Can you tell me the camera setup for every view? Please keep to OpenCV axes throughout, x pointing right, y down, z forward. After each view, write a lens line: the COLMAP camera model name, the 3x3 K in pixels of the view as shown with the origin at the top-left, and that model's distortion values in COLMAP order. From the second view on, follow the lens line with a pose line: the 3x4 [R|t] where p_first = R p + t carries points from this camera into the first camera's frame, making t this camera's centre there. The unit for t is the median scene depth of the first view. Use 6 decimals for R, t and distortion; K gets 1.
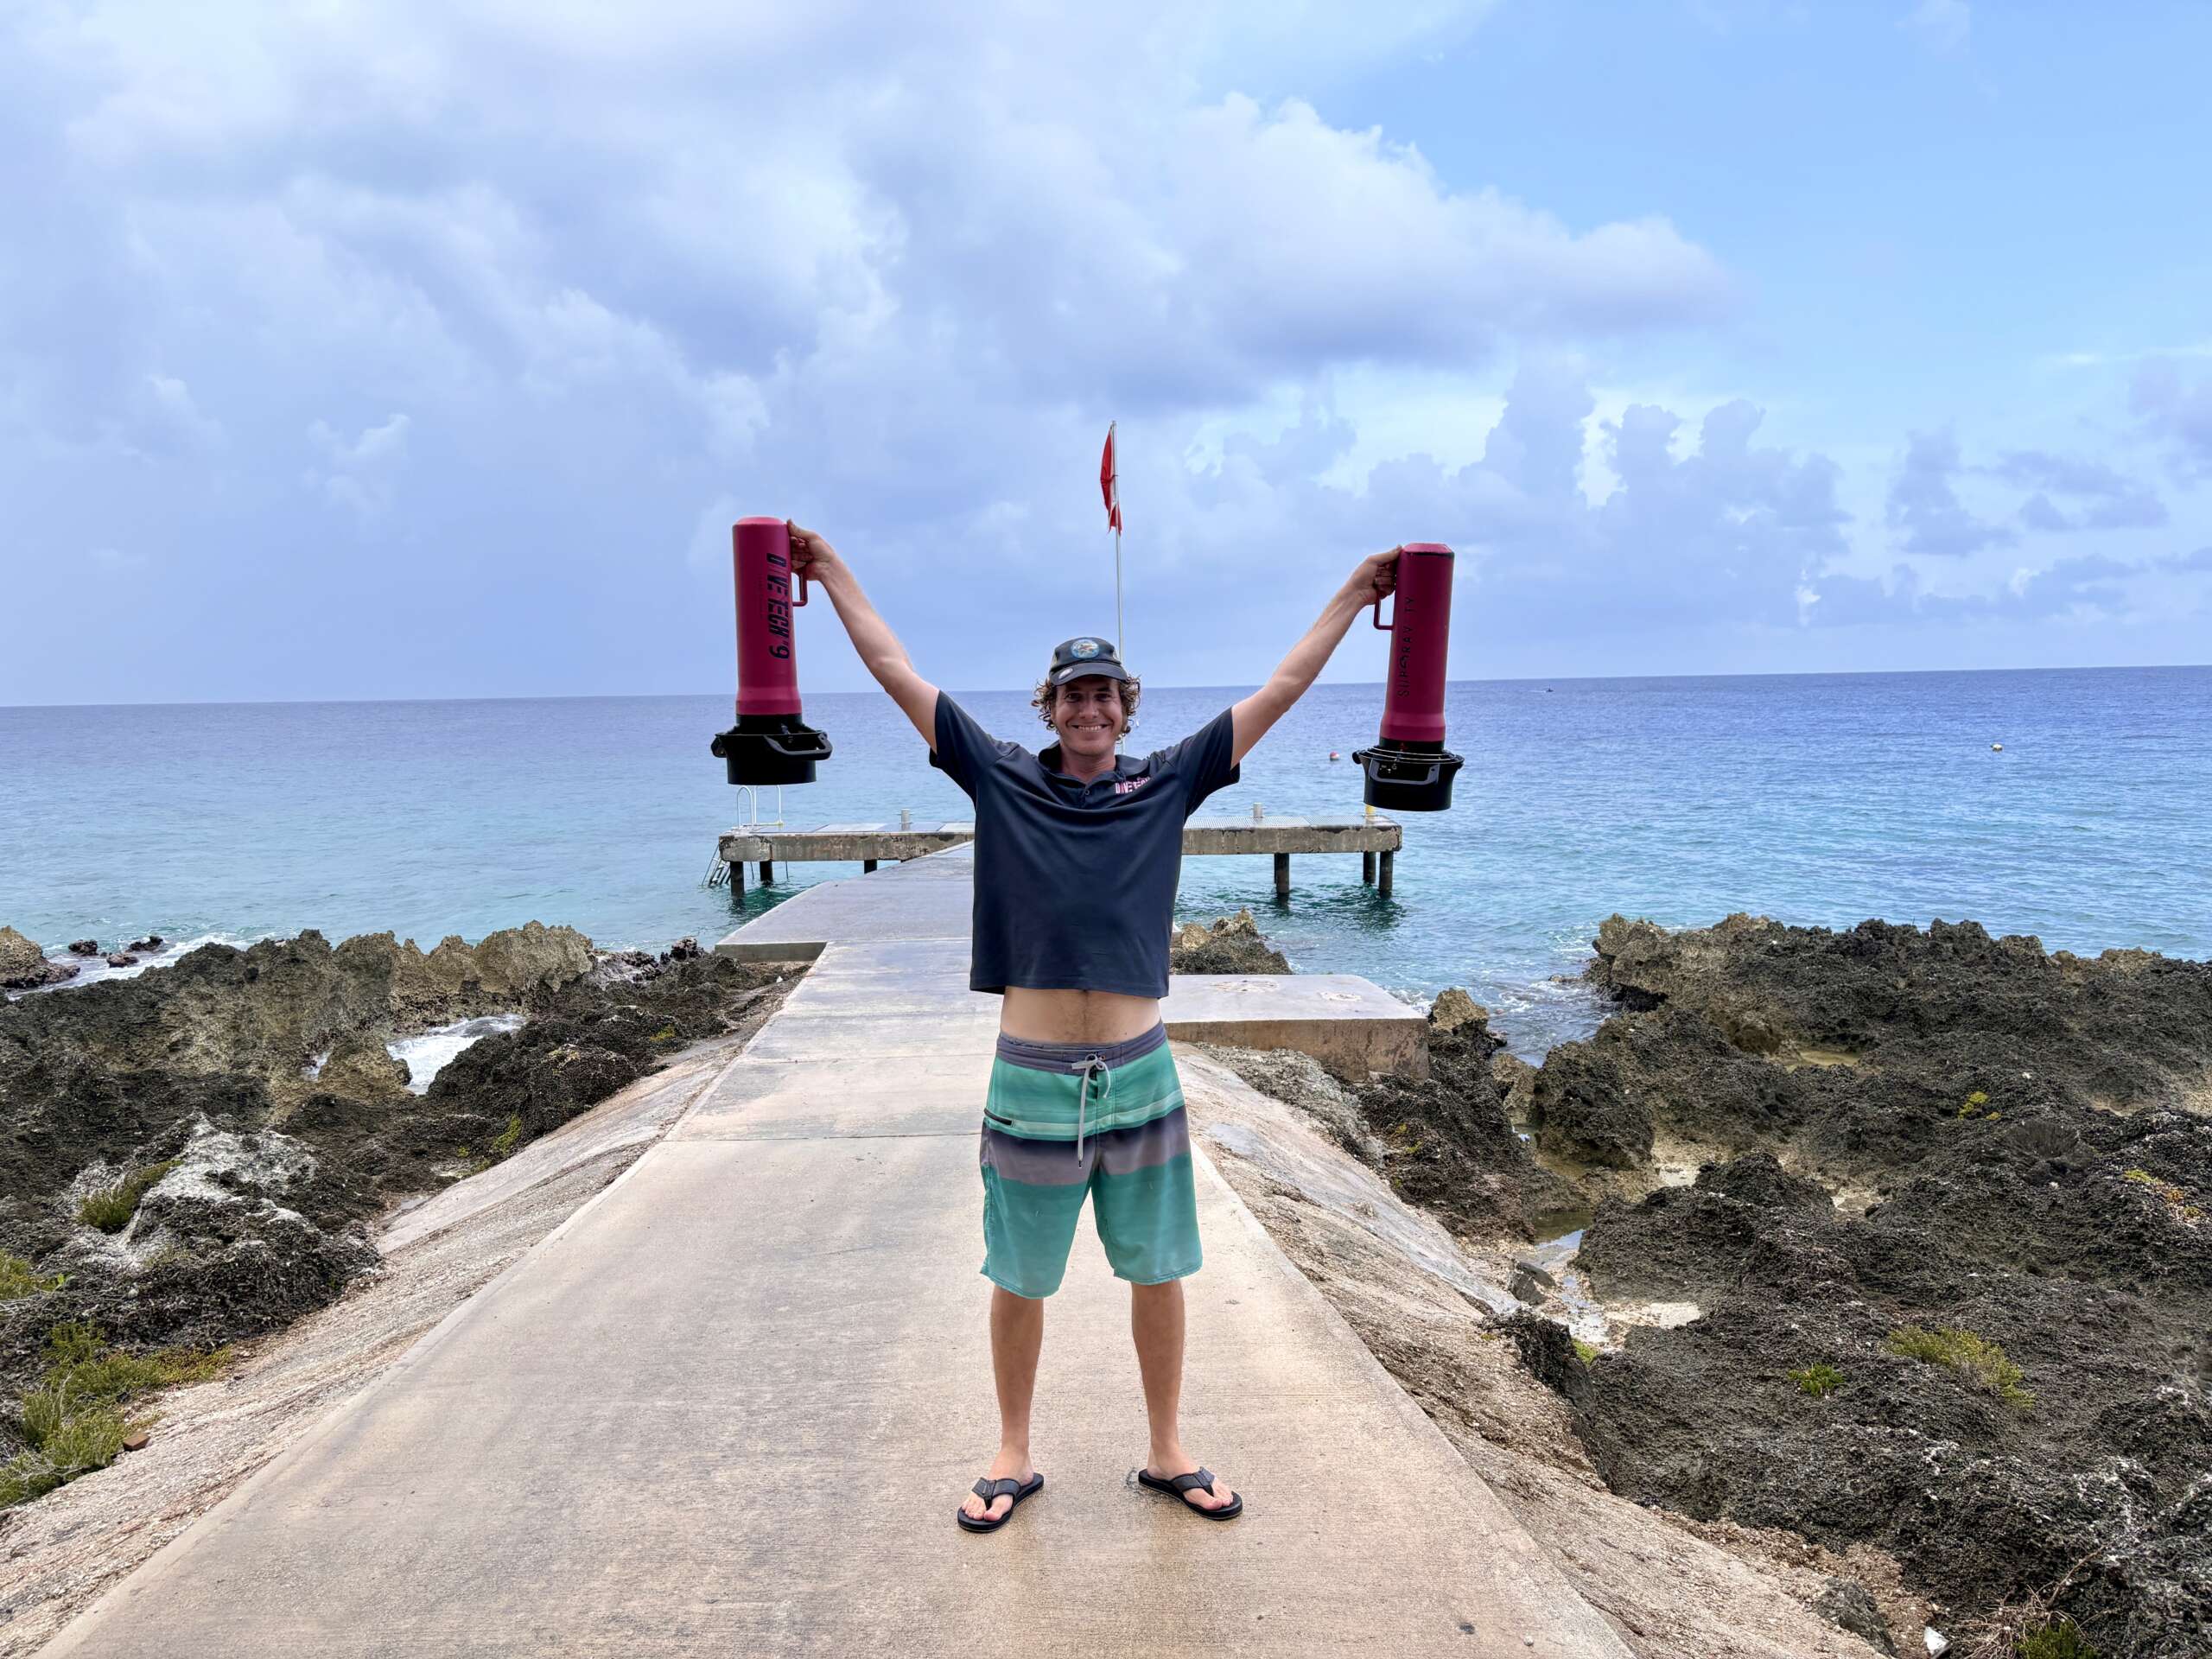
lens RADIAL K [[2093.9, 0, 1106.0], [0, 2093.9, 829.5], [0, 0, 1]] dist [0.088198, -0.154801]
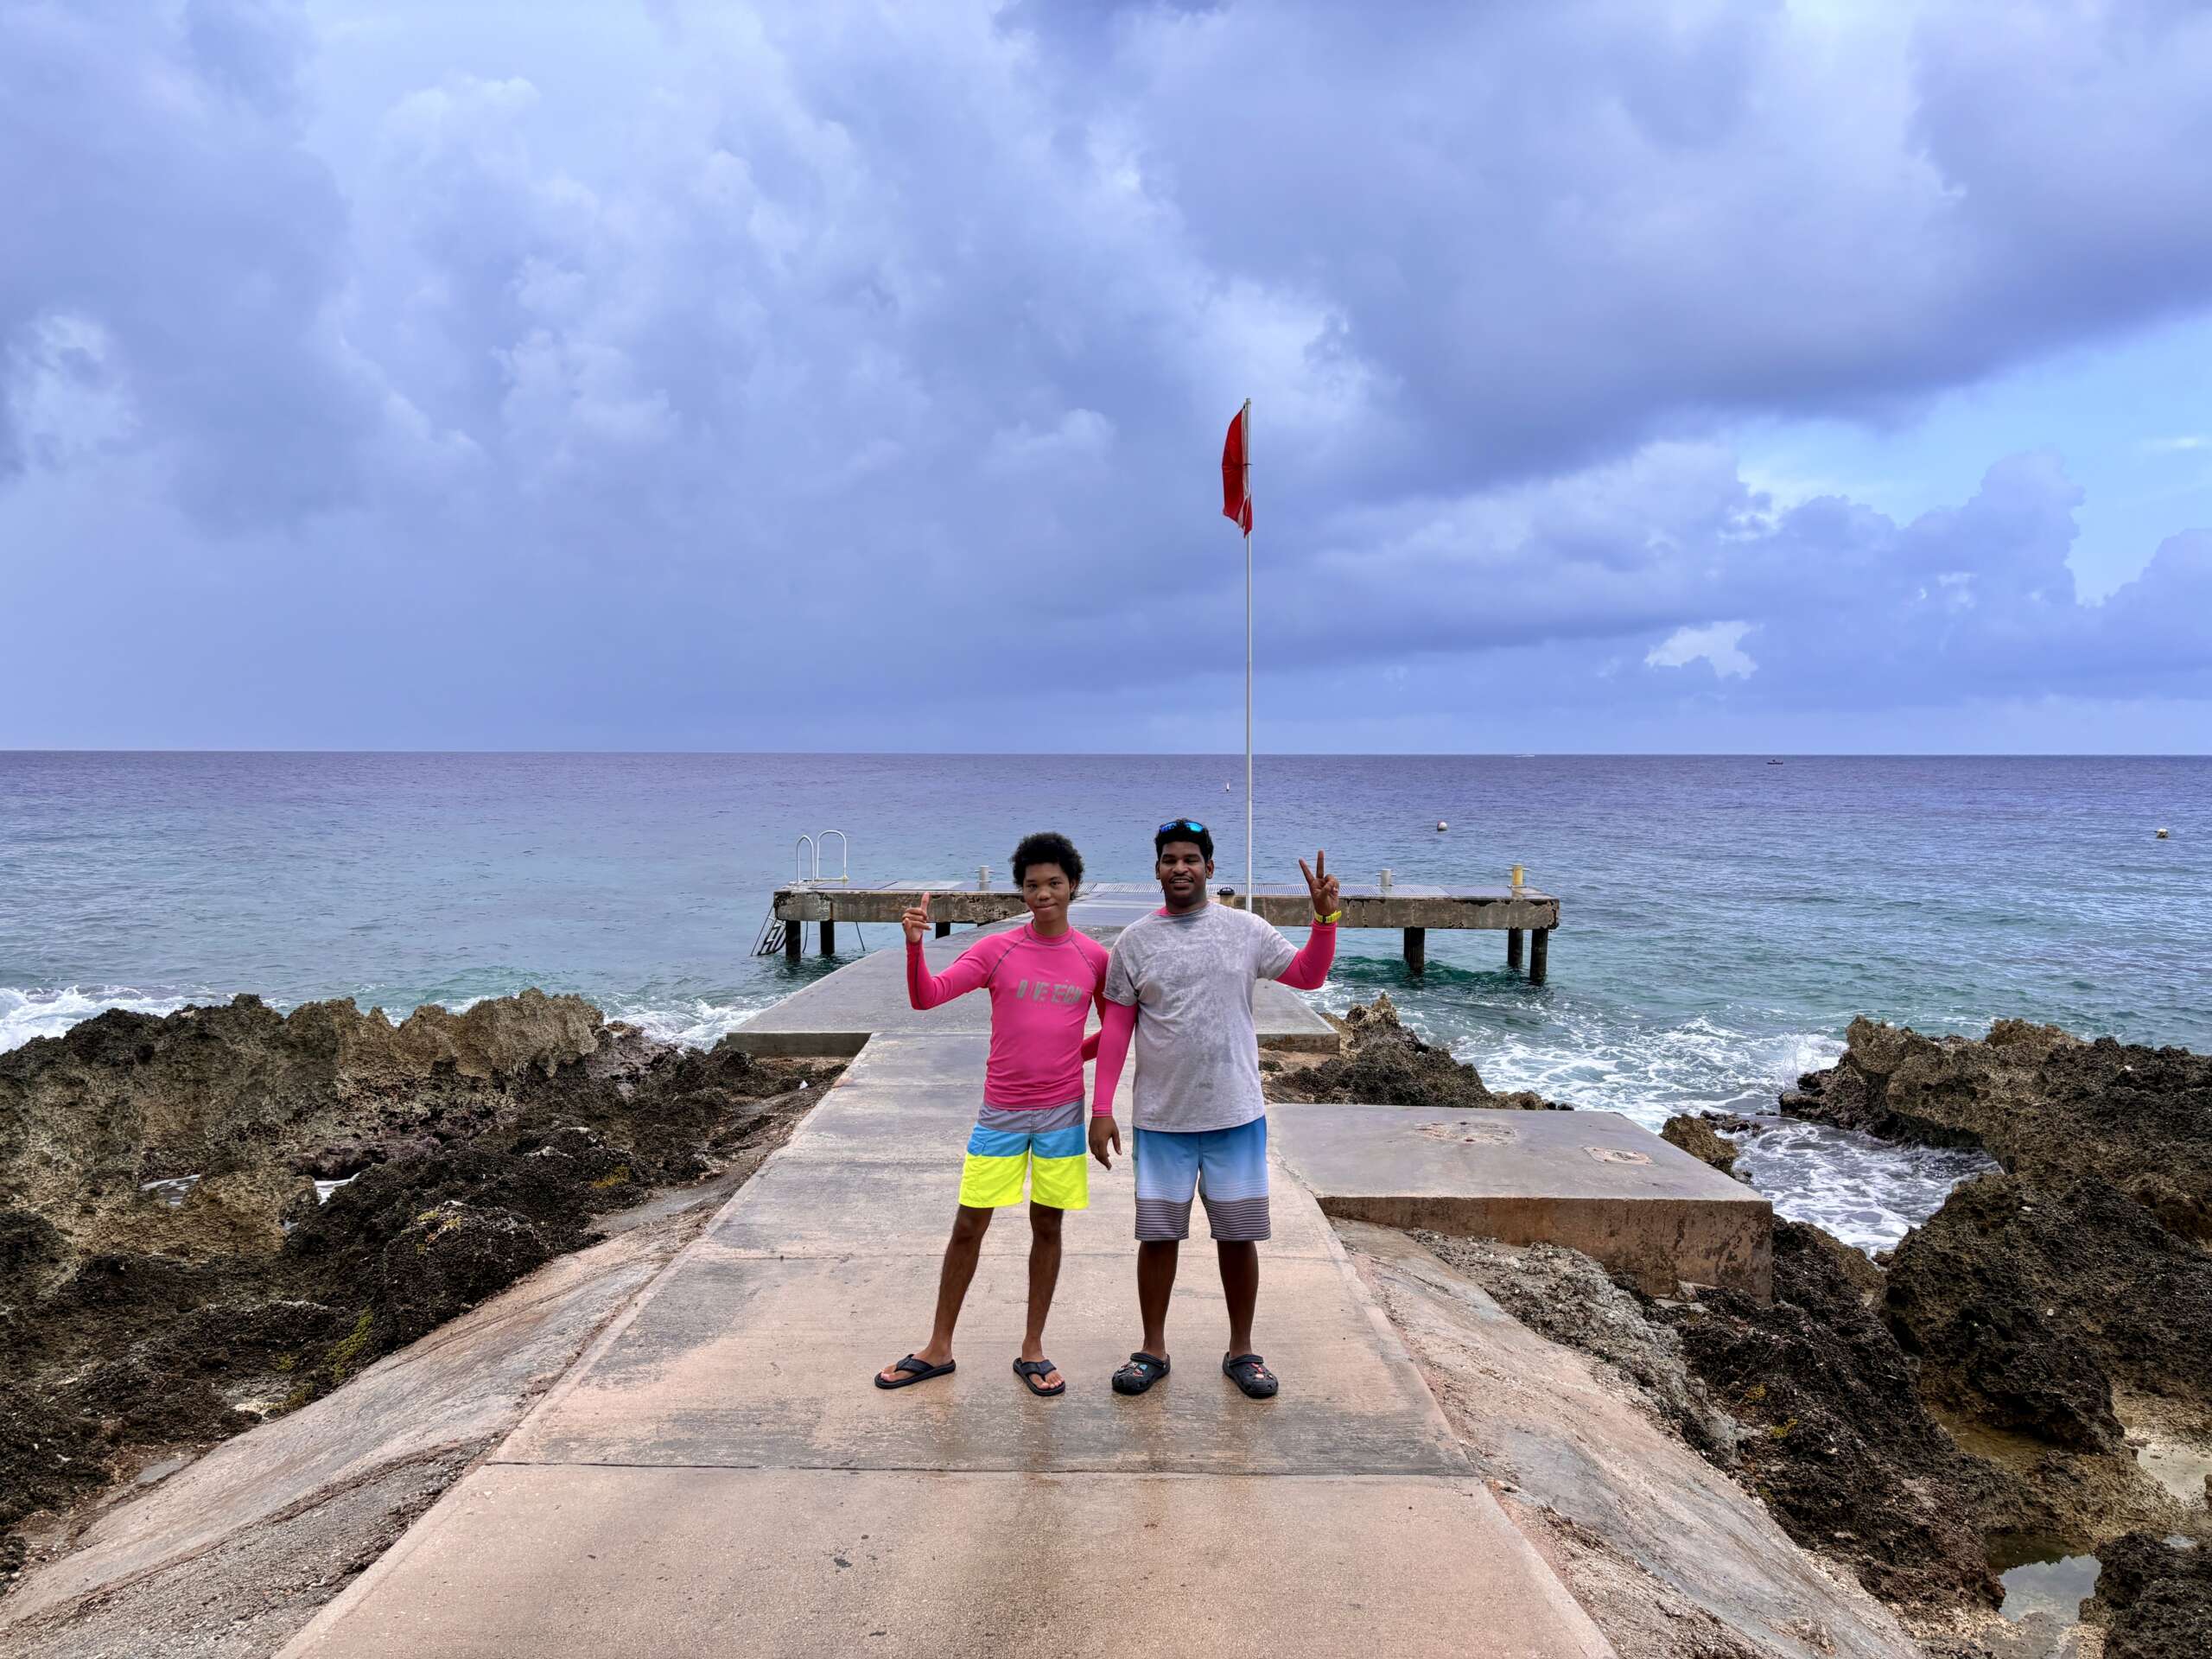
lens RADIAL K [[2093.9, 0, 1106.0], [0, 2093.9, 829.5], [0, 0, 1]] dist [0.088198, -0.154801]
pose [[0.998928, 0.023804, -0.039696, -0.025551], [-0.025019, 0.999225, -0.030400, 0.000830], [0.038941, 0.031360, 0.998749, 0.317405]]
